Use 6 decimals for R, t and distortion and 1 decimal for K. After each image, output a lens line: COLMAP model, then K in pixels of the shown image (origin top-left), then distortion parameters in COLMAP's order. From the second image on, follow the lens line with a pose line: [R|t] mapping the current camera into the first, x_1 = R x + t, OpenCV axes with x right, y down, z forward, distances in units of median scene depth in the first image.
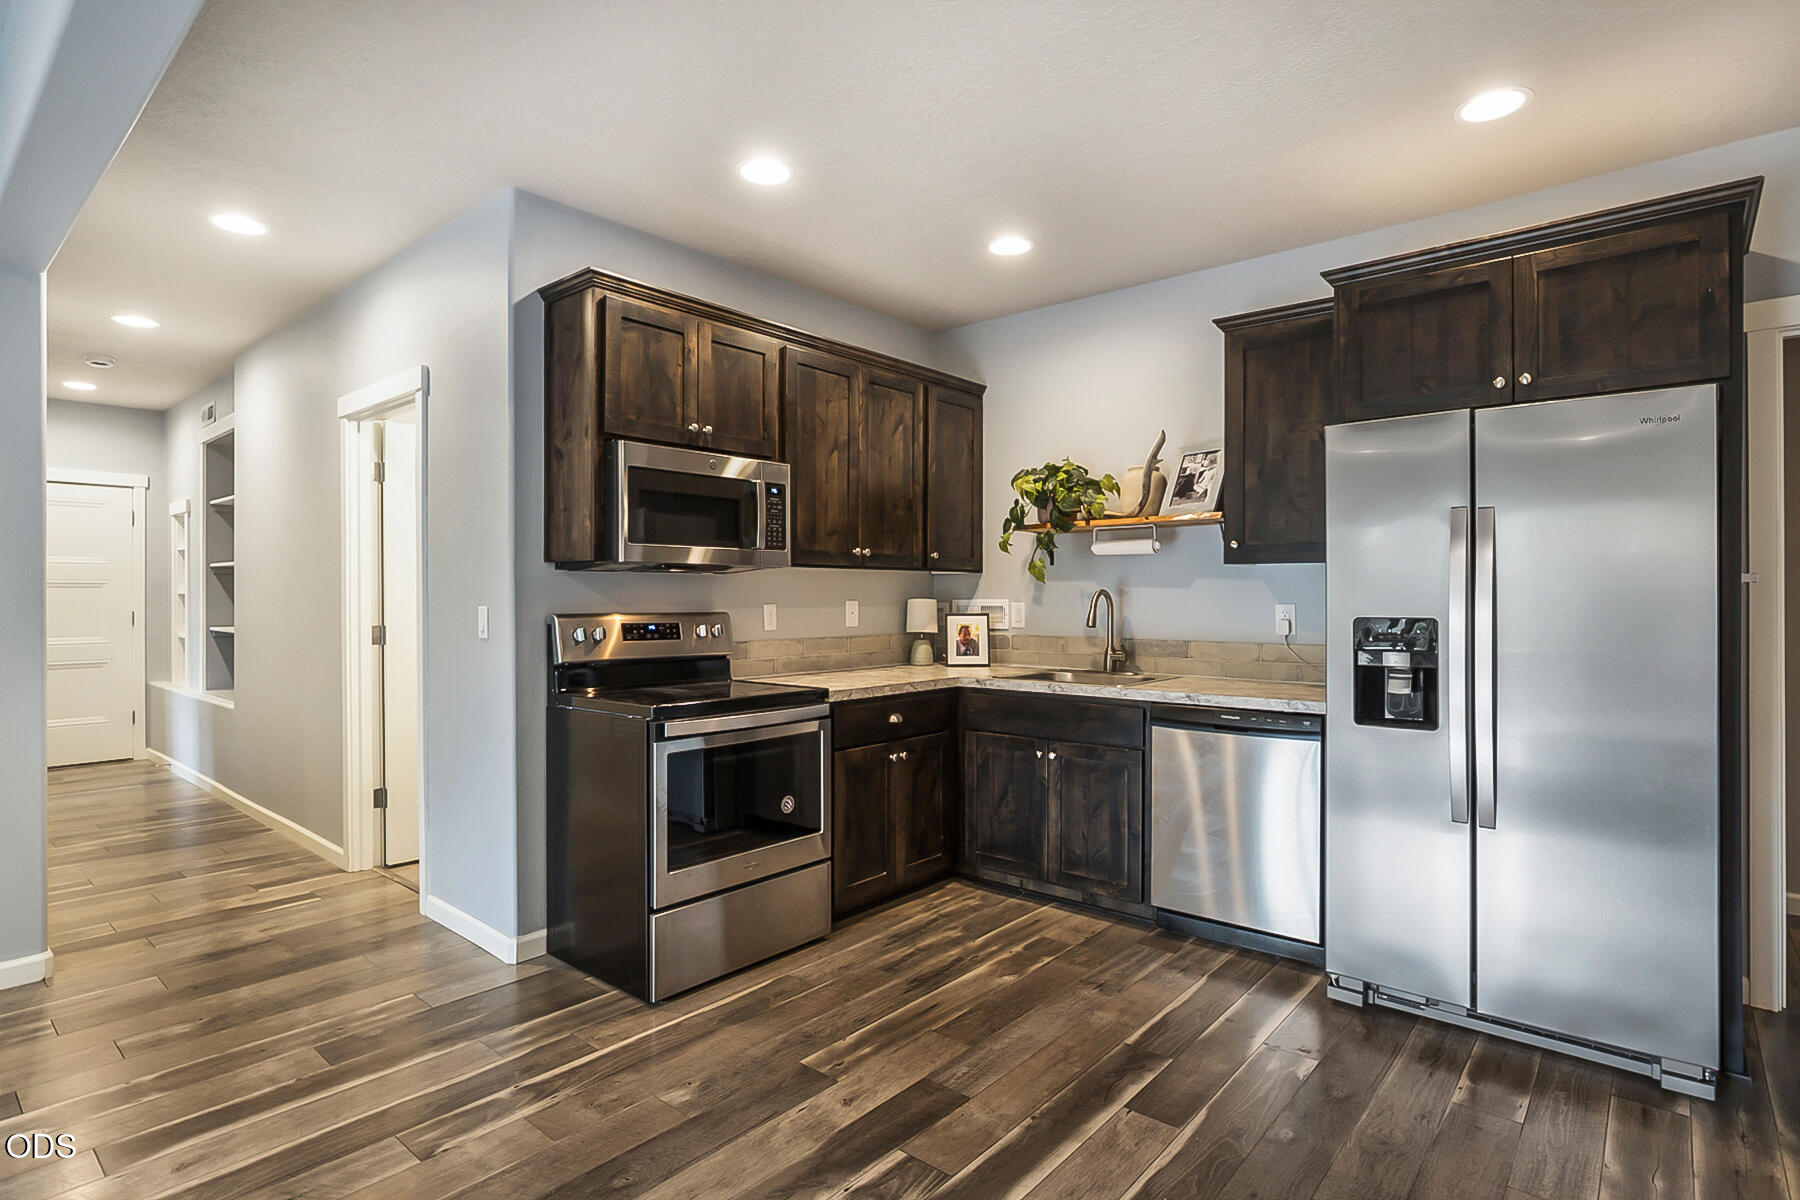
lens RADIAL K [[913.5, 0, 892.8], [0, 913.5, 604.9], [0, 0, 1]] dist [-0.015246, 0.006814]
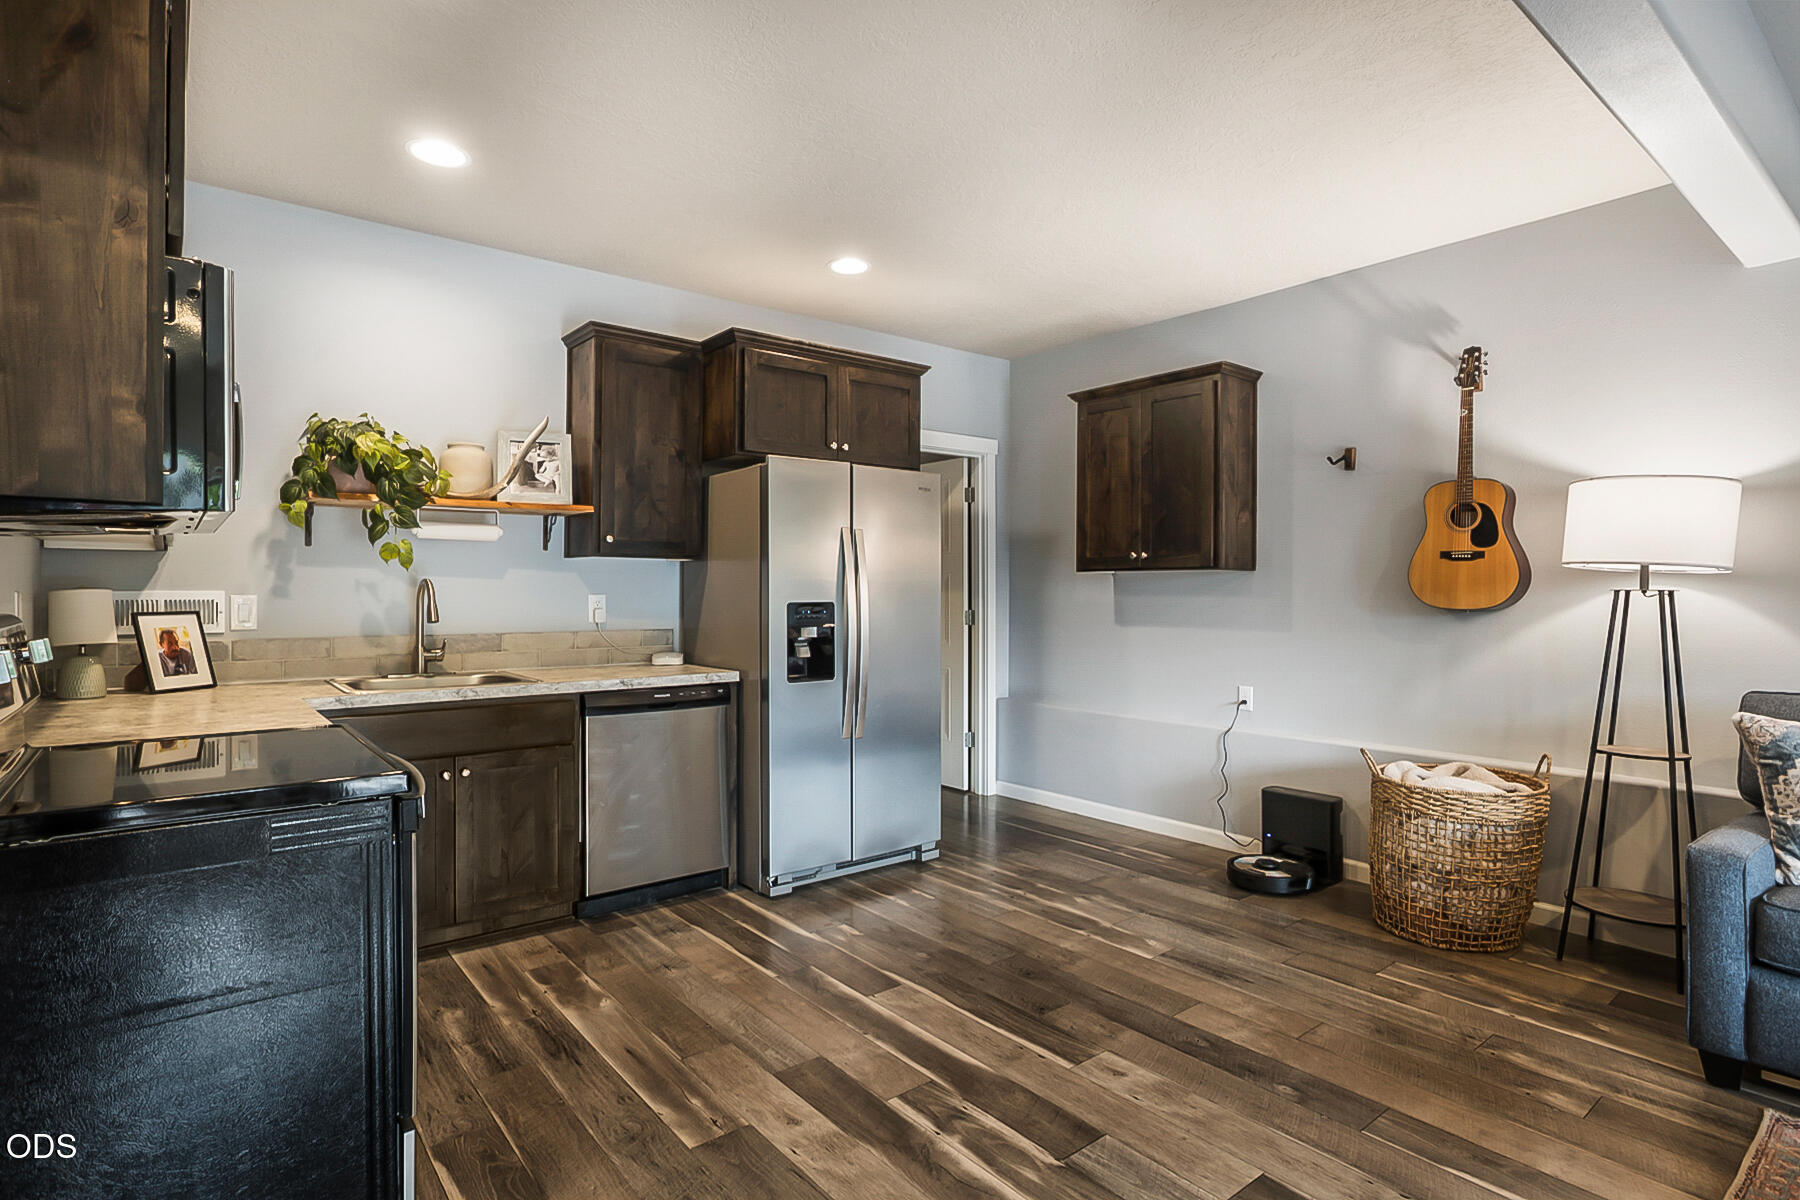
lens RADIAL K [[913.5, 0, 907.7], [0, 913.5, 599.9], [0, 0, 1]] dist [-0.015246, 0.006814]
pose [[0.180596, -0.008225, 0.983523, -0.637139], [0.009813, 0.999930, 0.006560, 0.002414], [-0.983508, 0.008466, 0.180664, 0.478726]]
